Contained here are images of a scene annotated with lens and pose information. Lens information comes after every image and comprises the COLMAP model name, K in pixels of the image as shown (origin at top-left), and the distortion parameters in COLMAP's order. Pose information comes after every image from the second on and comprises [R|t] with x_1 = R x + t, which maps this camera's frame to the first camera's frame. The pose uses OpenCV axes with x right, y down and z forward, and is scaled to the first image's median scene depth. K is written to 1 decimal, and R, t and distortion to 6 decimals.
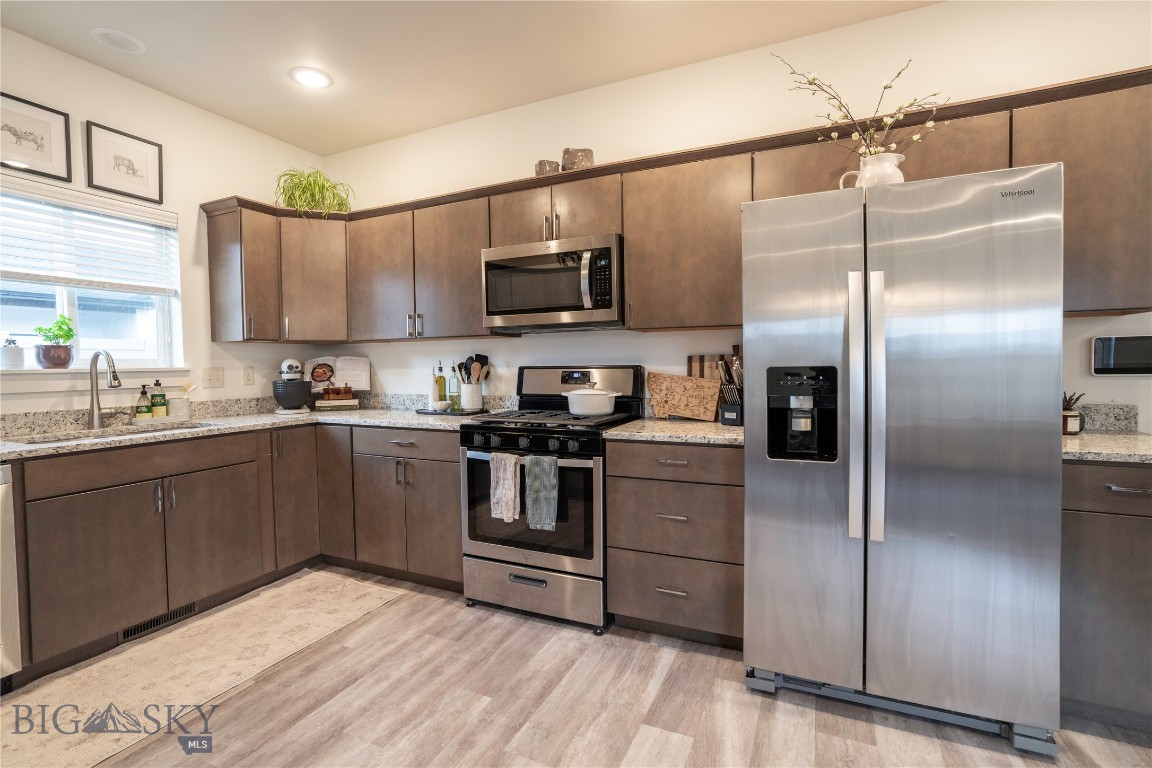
lens RADIAL K [[531.1, 0, 571.3], [0, 531.1, 381.2], [0, 0, 1]] dist [-0.041281, 0.017538]
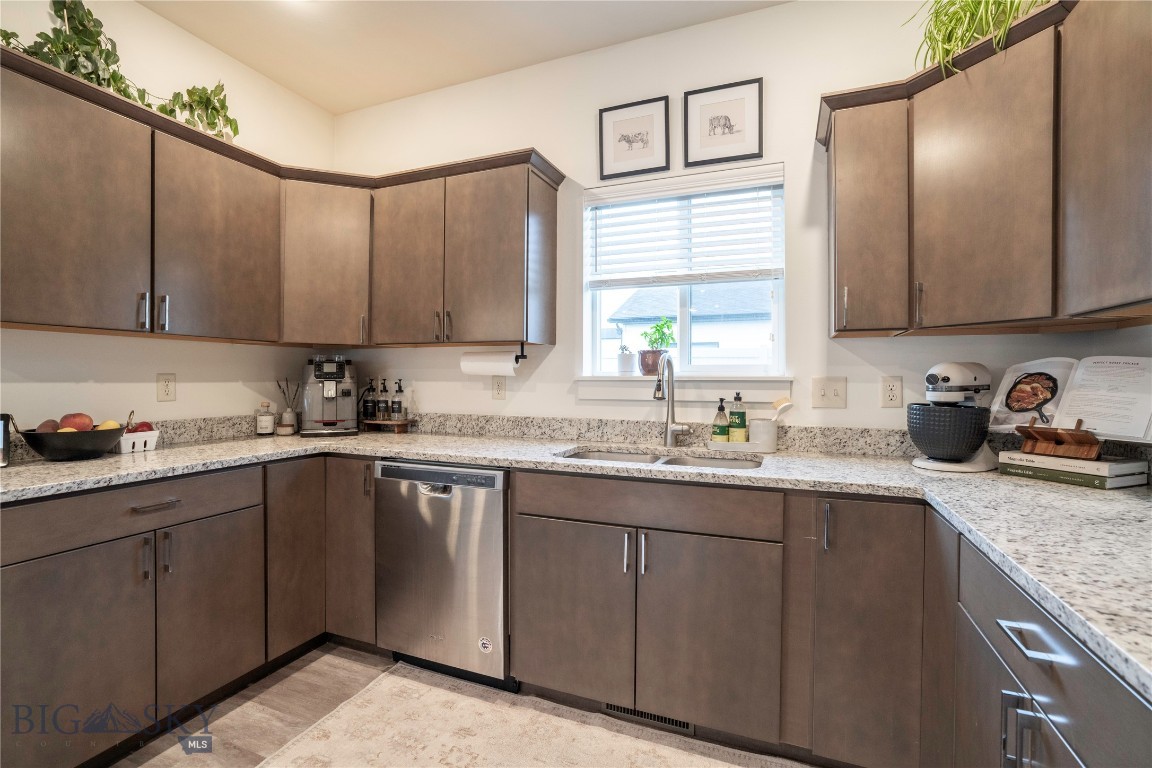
lens RADIAL K [[531.1, 0, 573.3], [0, 531.1, 381.3], [0, 0, 1]] dist [-0.041281, 0.017538]
pose [[0.045809, 0.023221, -0.998680, -0.044273], [-0.036626, 0.999097, 0.021550, -0.026263], [0.998279, 0.035591, 0.046618, 0.721958]]
